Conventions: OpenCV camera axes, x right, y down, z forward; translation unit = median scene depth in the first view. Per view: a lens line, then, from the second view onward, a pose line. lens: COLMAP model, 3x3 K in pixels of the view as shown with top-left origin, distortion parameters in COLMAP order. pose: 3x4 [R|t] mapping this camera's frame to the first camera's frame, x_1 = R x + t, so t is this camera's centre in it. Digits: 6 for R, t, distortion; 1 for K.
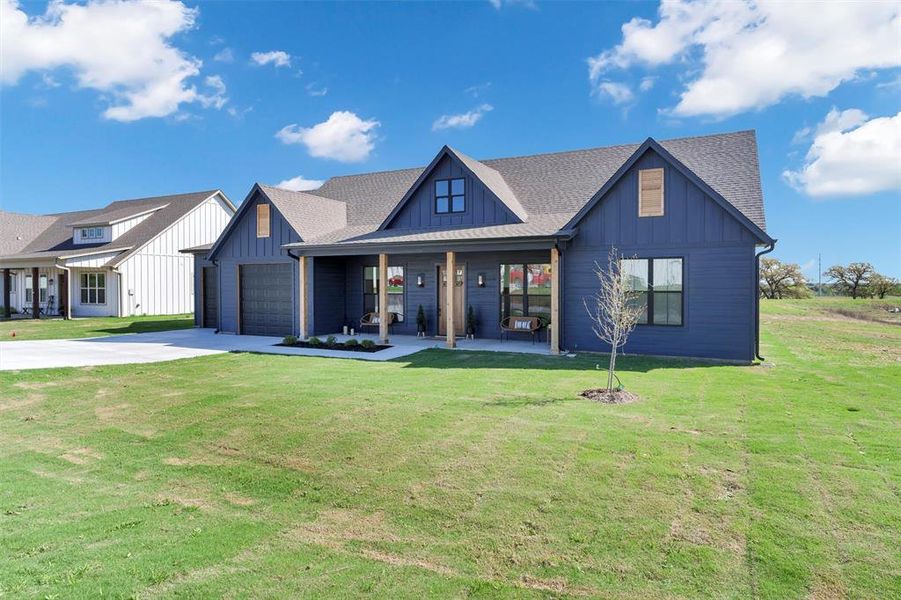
lens RADIAL K [[432.9, 0, 451.5], [0, 432.9, 302.5], [0, 0, 1]] dist [-0.000299, -0.001222]
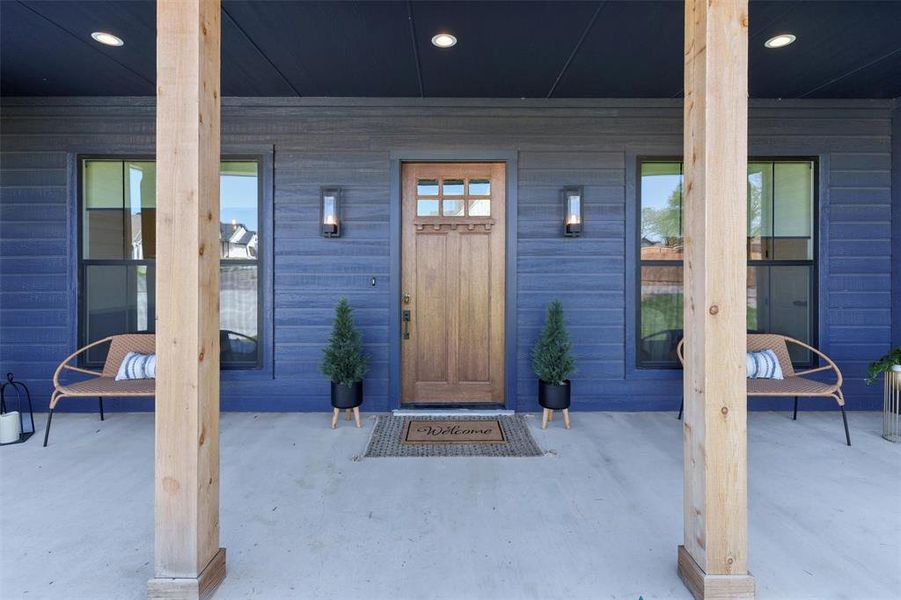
lens RADIAL K [[432.9, 0, 450.3], [0, 432.9, 297.4], [0, 0, 1]] dist [-0.000299, -0.001222]
pose [[0.906631, 0.003663, 0.421909, -0.120415], [-0.003045, 0.999993, -0.002138, 0.004534], [-0.421914, 0.000653, 0.906635, 0.718864]]
